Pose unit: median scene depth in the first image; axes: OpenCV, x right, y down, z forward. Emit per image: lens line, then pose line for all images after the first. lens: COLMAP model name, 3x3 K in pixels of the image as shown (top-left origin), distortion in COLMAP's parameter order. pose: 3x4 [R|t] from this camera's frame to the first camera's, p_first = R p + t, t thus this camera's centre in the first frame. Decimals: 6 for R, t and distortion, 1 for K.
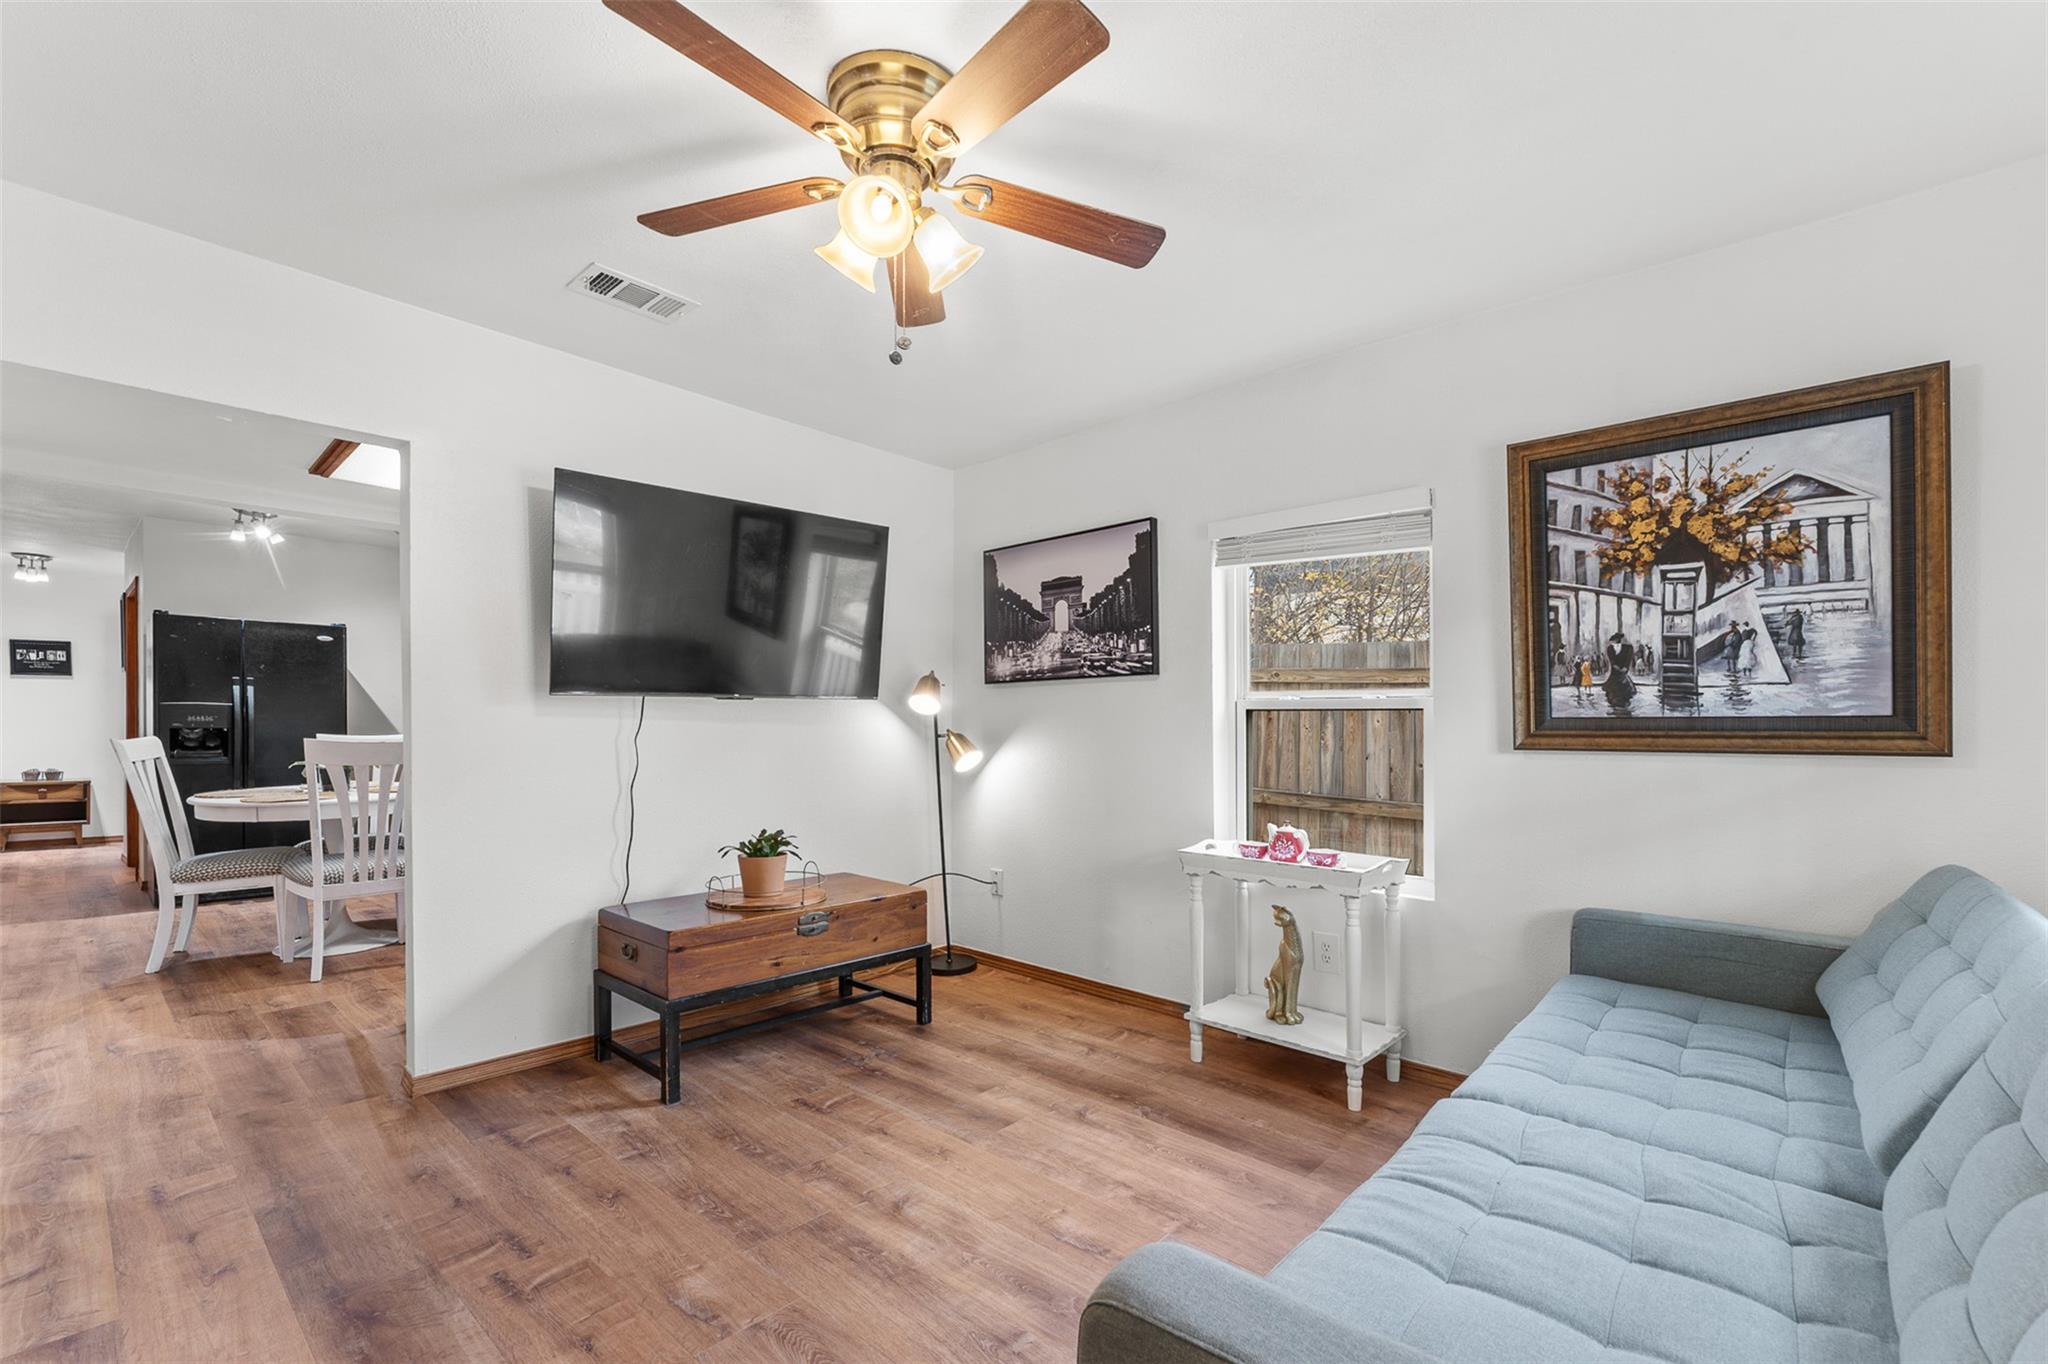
lens RADIAL K [[862.9, 0, 1035.0], [0, 862.9, 744.7], [0, 0, 1]] dist [-0.004733, -0.000843]
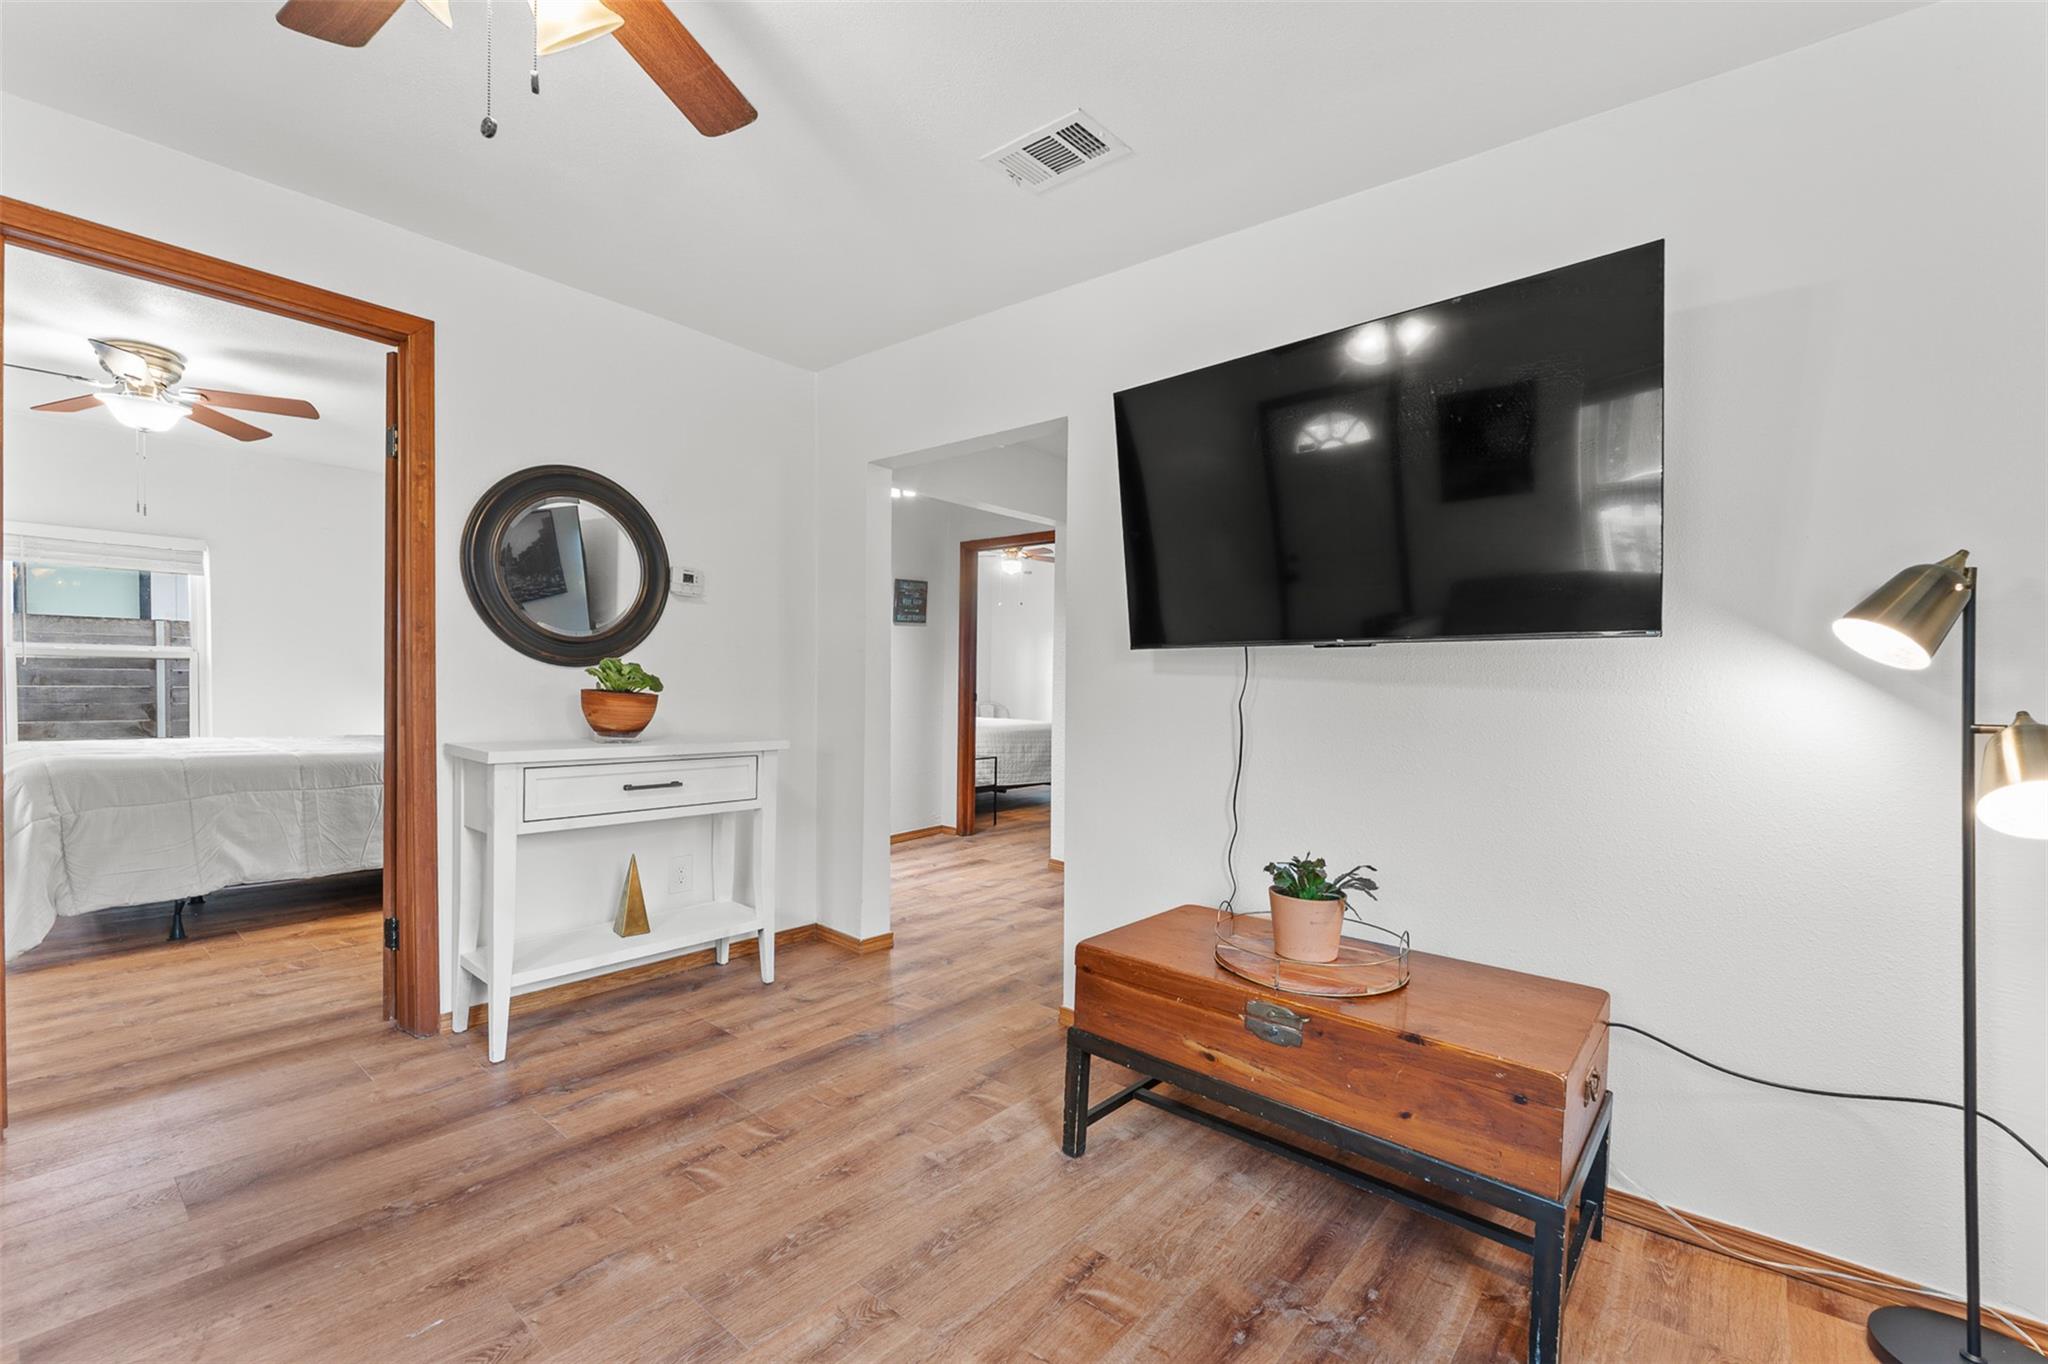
lens RADIAL K [[862.9, 0, 1020.4], [0, 862.9, 690.8], [0, 0, 1]] dist [-0.004733, -0.000843]
pose [[0.031065, 0.010280, -0.999464, 0.408791], [-0.037830, 0.999243, 0.009102, -0.025233], [0.998801, 0.037527, 0.031431, 0.989099]]
